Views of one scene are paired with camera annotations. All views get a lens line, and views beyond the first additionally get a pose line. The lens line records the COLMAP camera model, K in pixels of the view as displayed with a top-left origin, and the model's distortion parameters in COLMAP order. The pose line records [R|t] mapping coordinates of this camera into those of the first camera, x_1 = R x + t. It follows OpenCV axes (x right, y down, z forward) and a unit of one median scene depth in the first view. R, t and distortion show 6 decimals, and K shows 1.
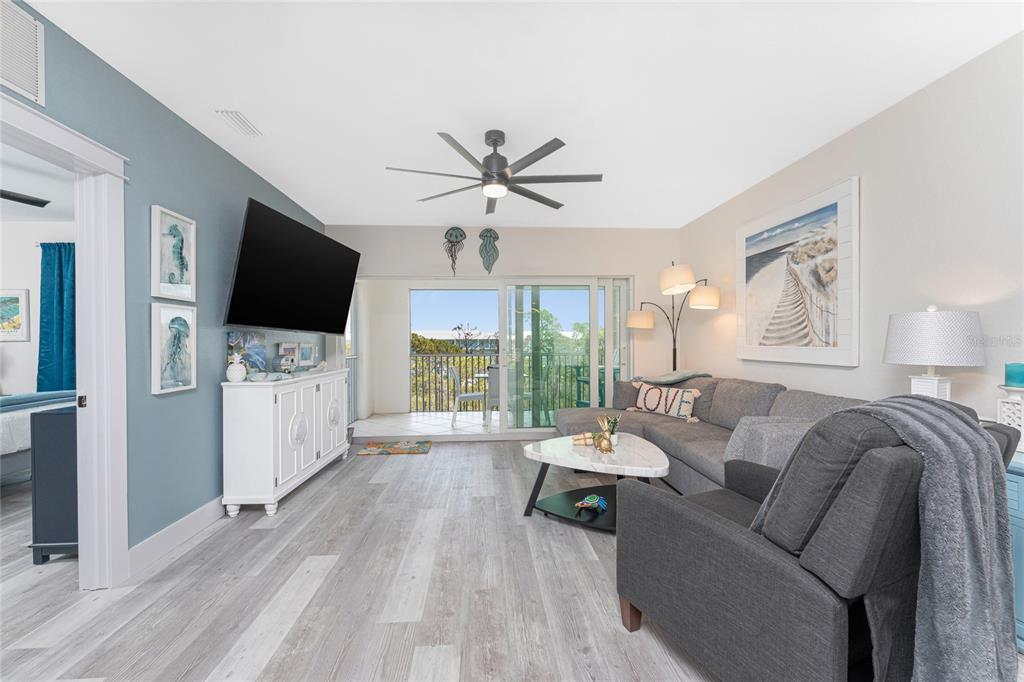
lens RADIAL K [[417.6, 0, 509.8], [0, 417.6, 346.6], [0, 0, 1]] dist [-0.001165, 0.000794]
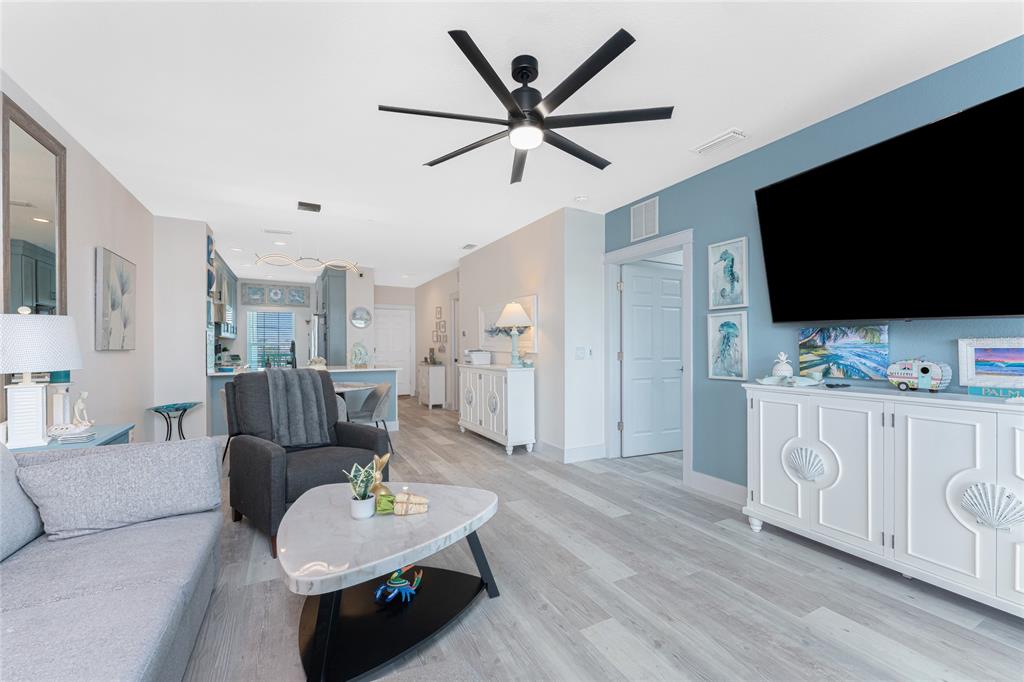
lens RADIAL K [[417.6, 0, 493.0], [0, 417.6, 342.4], [0, 0, 1]] dist [-0.001165, 0.000794]
pose [[-0.929548, 0.006648, -0.368642, 0.295520], [0.006441, 0.999978, 0.001793, -0.012080], [0.368646, -0.000707, -0.929570, 1.647692]]
